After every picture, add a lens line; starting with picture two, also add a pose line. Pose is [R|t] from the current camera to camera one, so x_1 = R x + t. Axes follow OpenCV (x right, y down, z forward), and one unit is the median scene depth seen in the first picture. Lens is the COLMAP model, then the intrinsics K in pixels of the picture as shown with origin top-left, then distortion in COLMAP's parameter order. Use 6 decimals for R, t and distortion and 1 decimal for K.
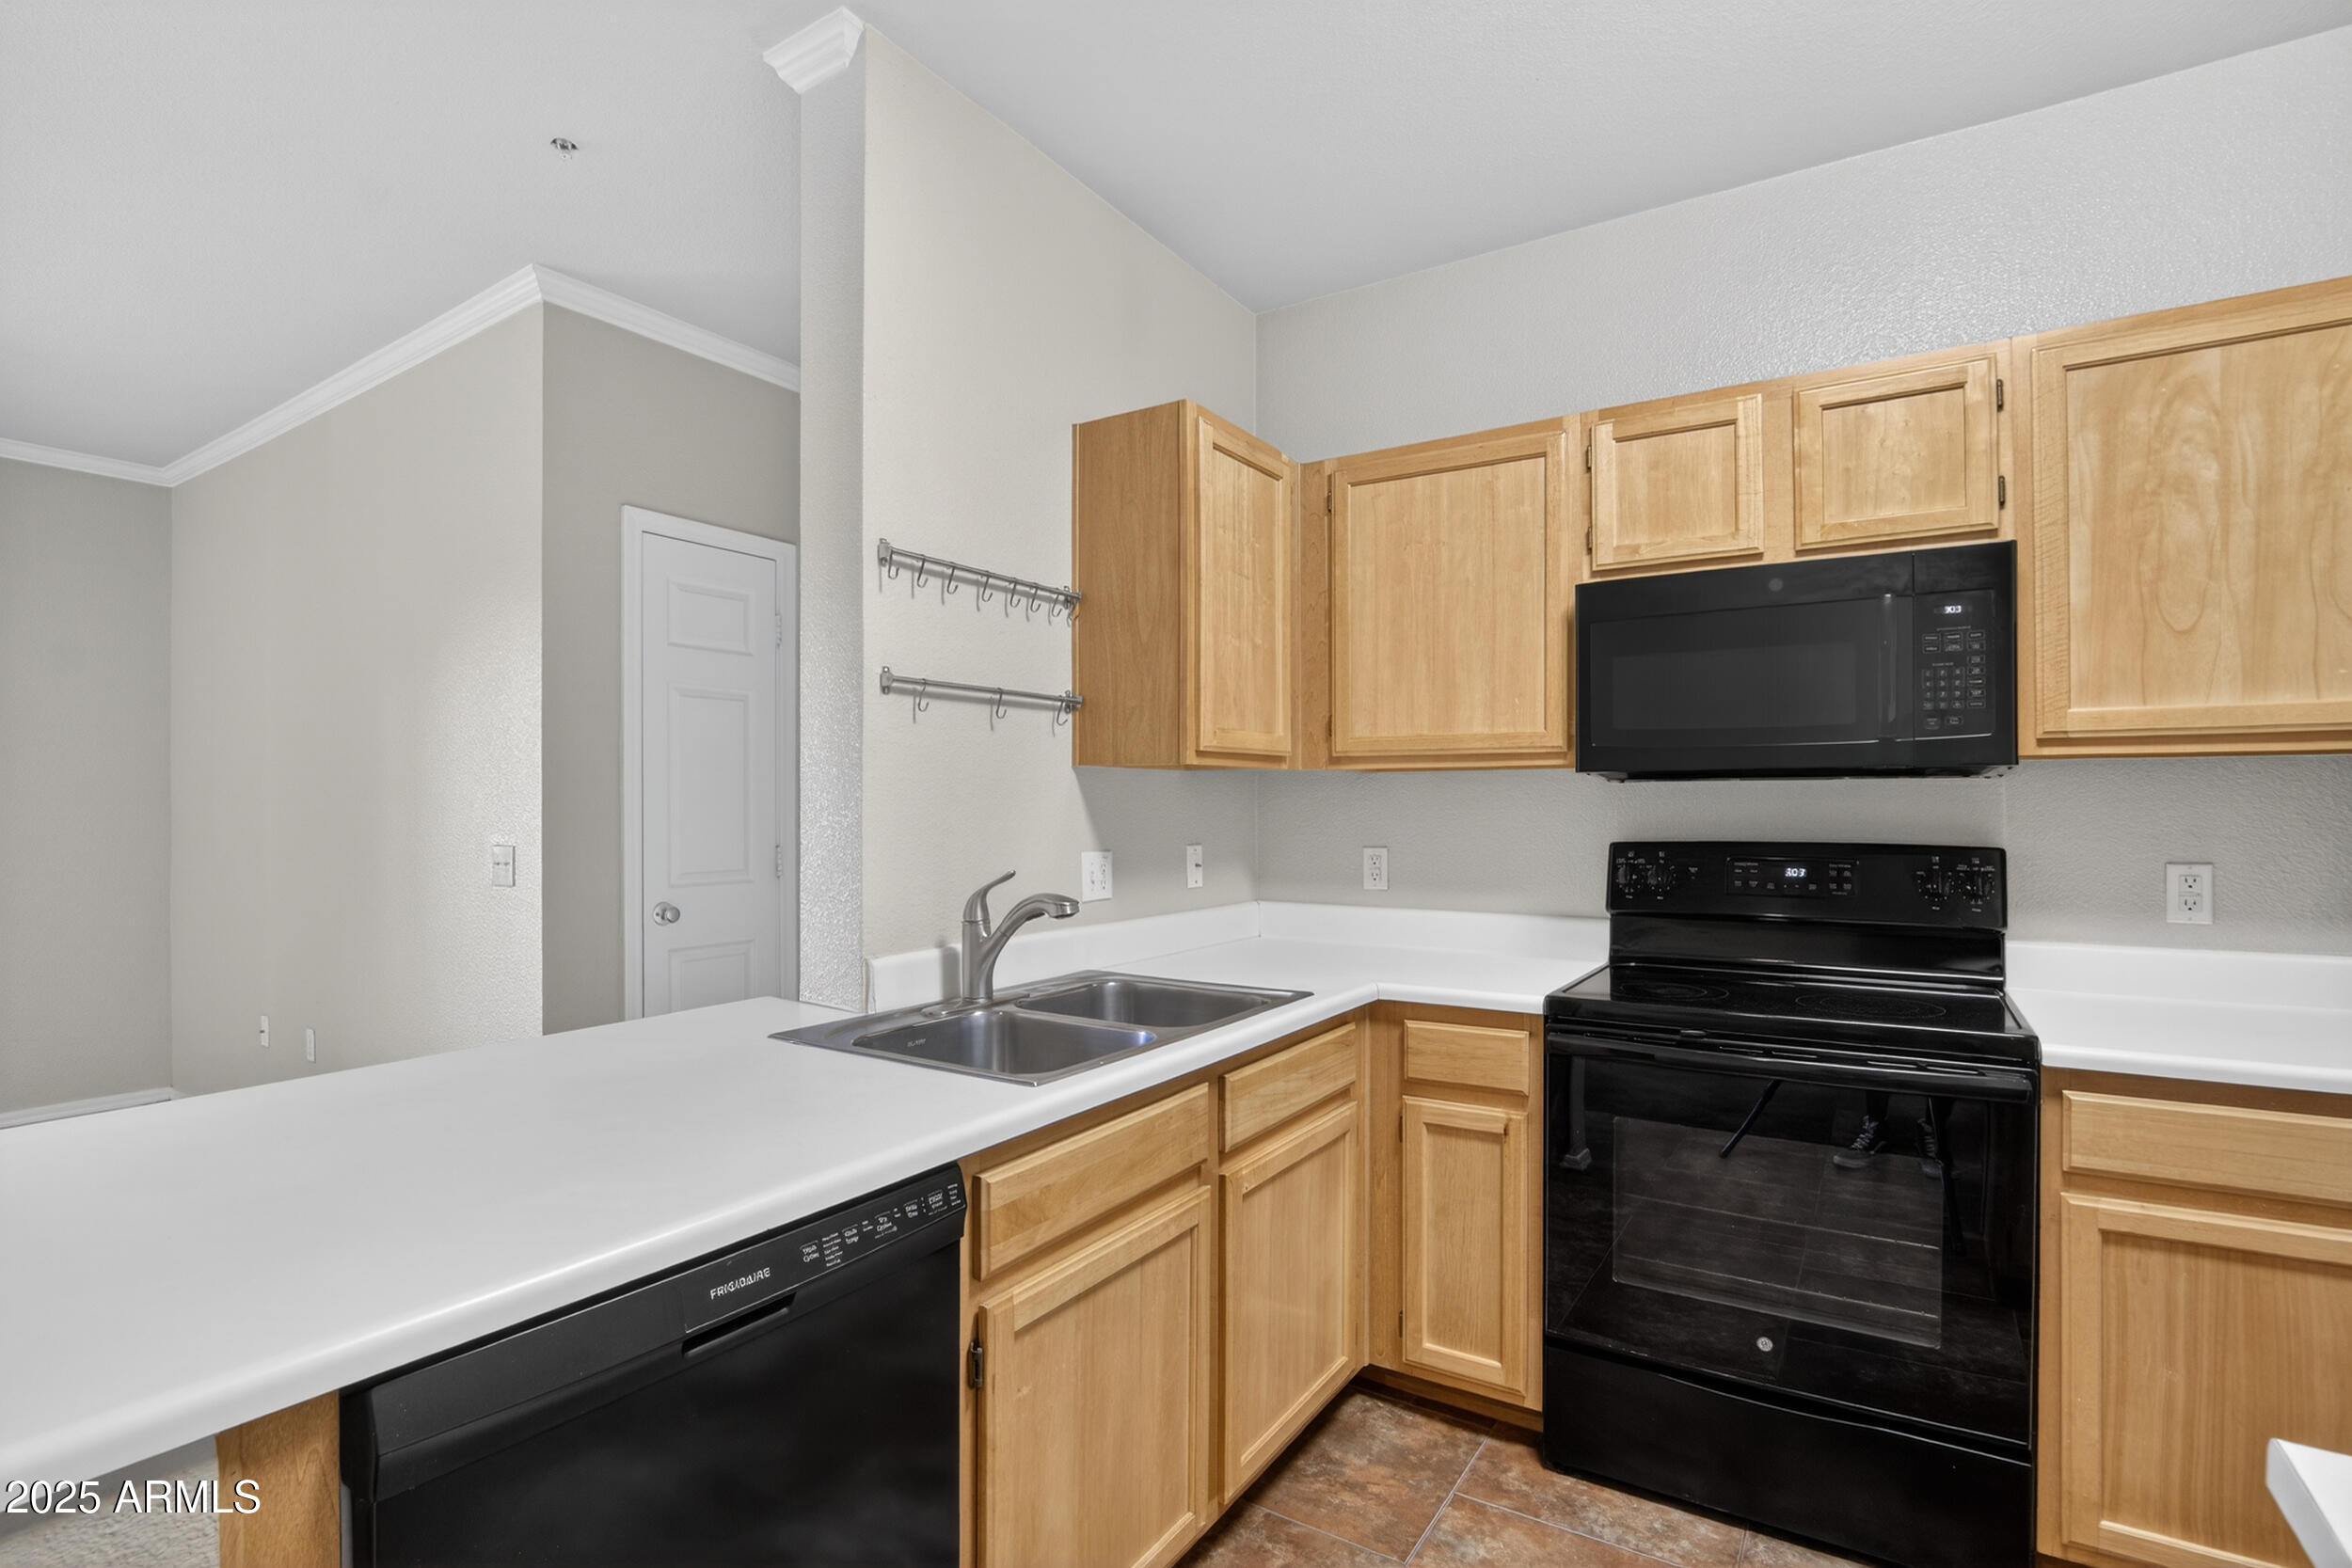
lens RADIAL K [[1103.4, 0, 1172.7], [0, 1103.4, 816.2], [0, 0, 1]] dist [-0.028836, 0.000514]
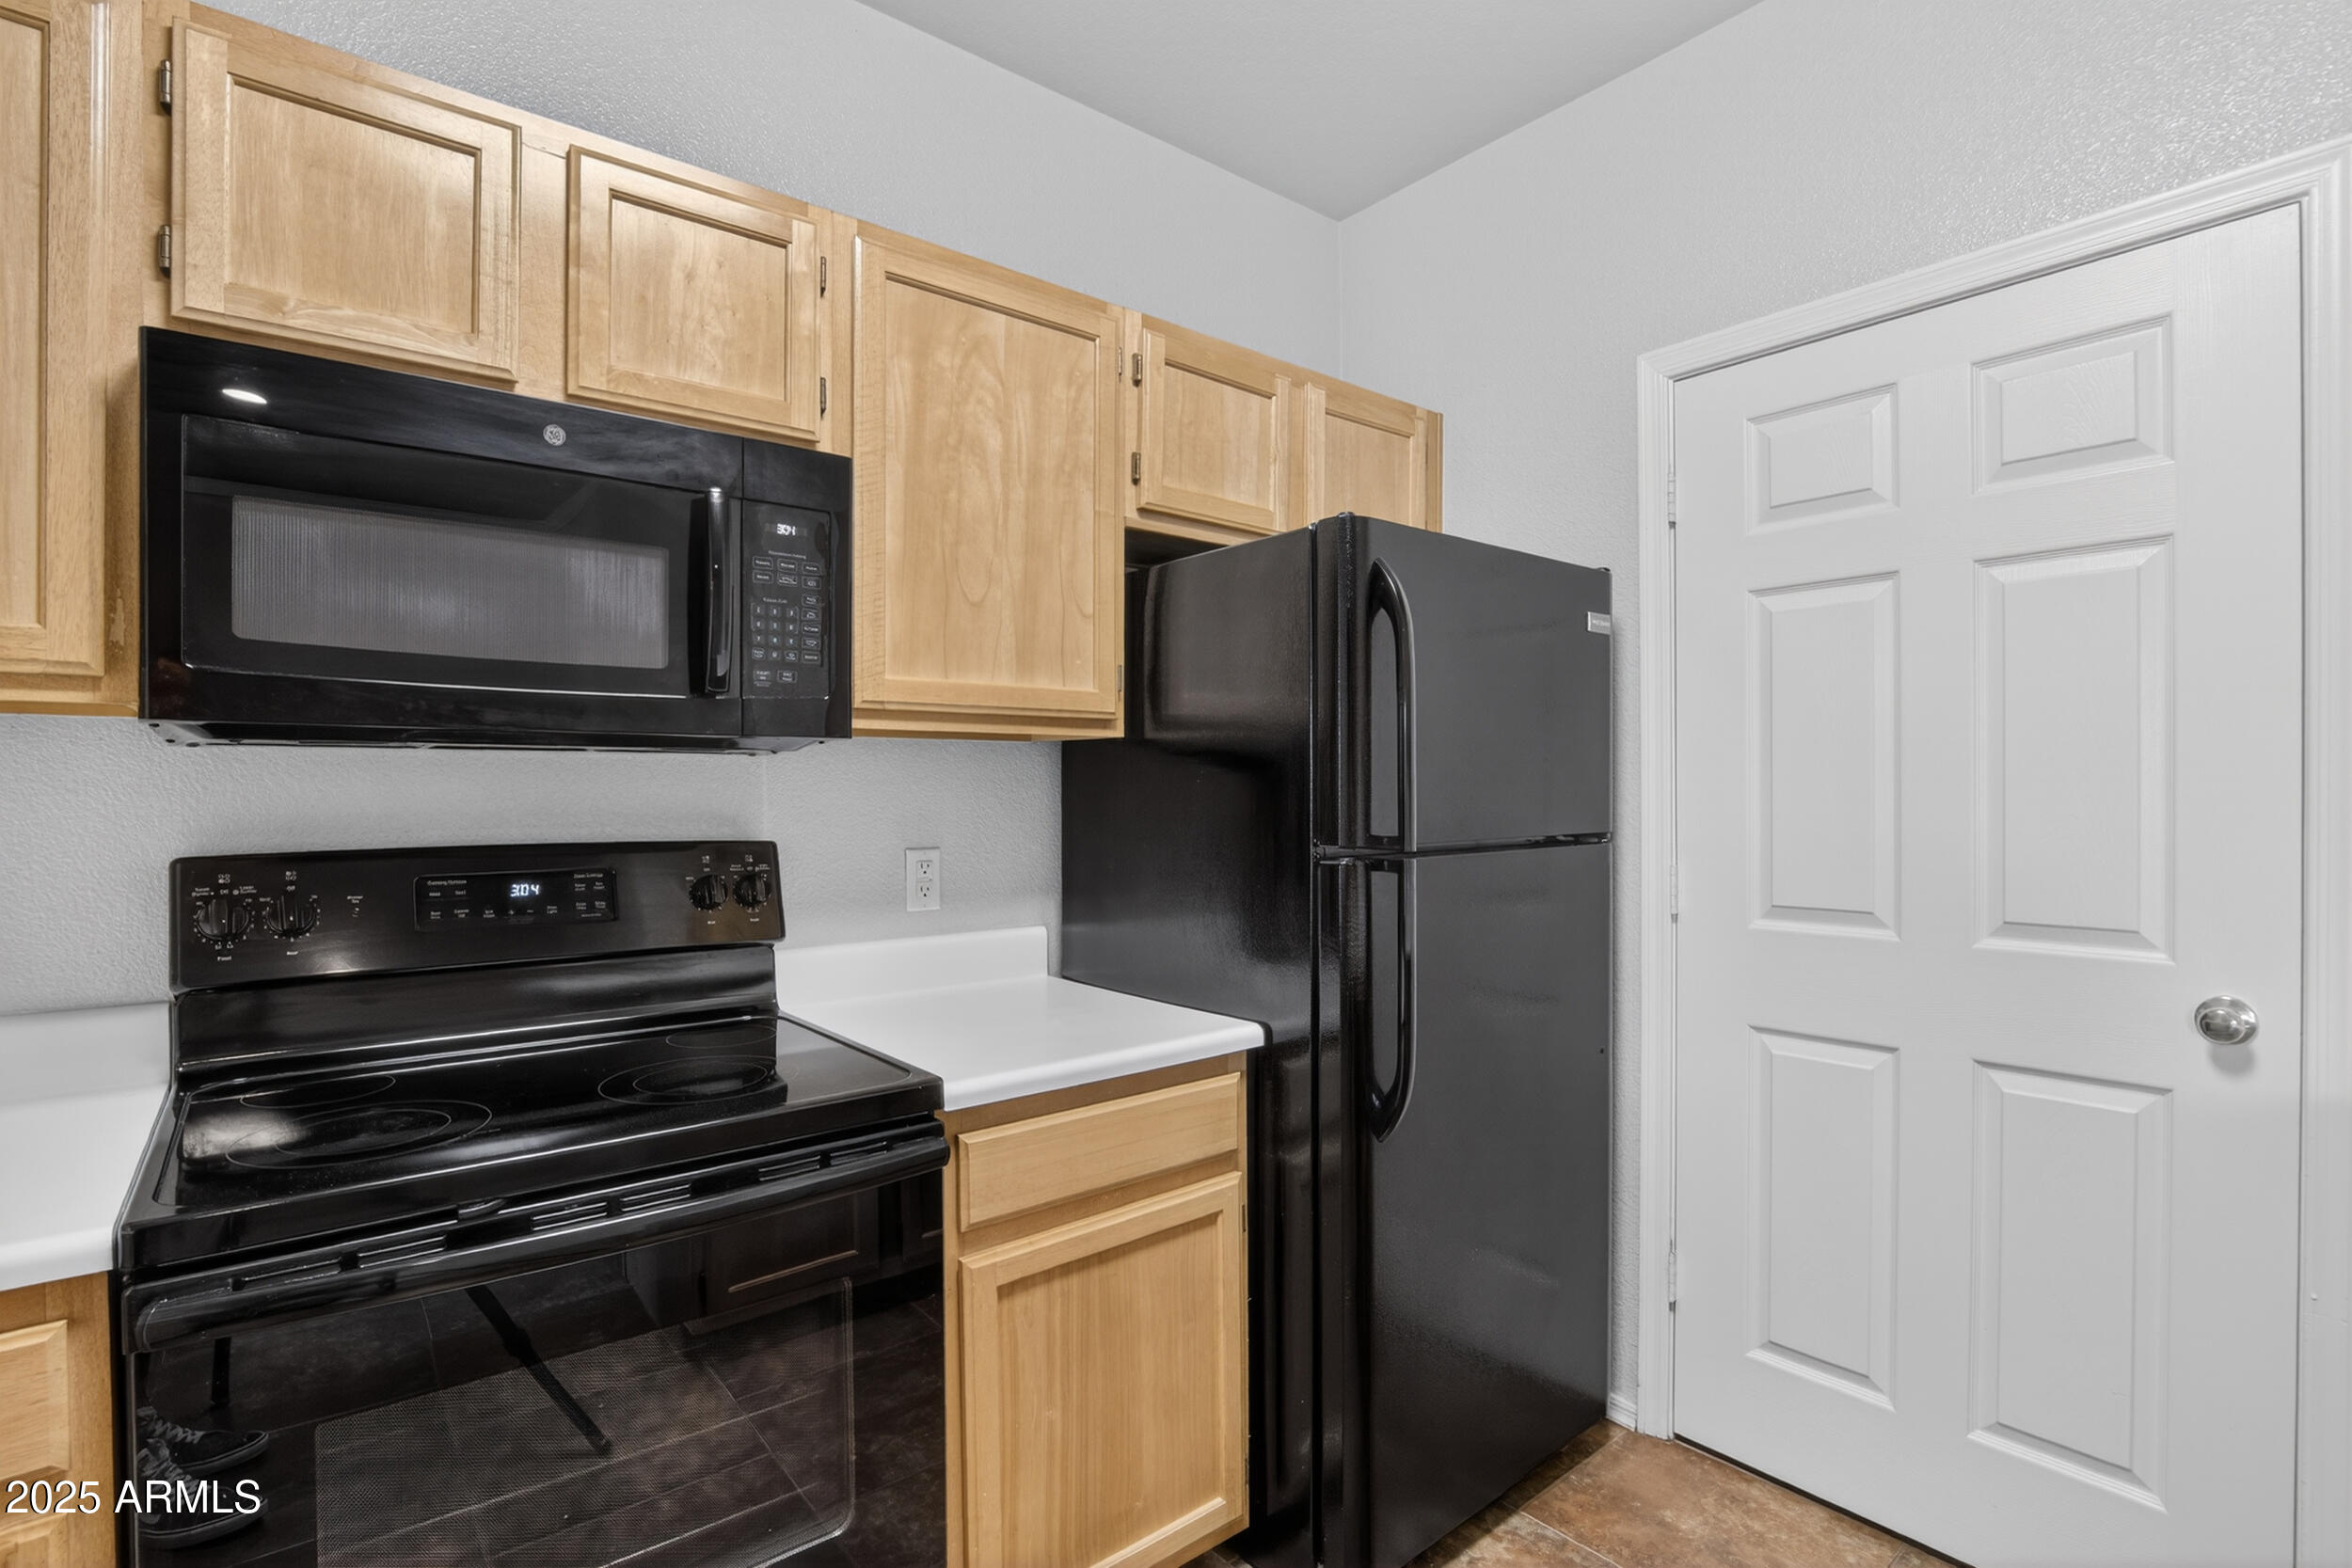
lens RADIAL K [[1109.2, 0, 1170.3], [0, 1109.2, 797.9], [0, 0, 1]] dist [-0.023511, -0.000293]
pose [[0.303906, -0.007358, 0.952674, 0.060180], [0.010458, 0.999936, 0.004386, -0.003734], [-0.952645, 0.008630, 0.303964, 0.480932]]
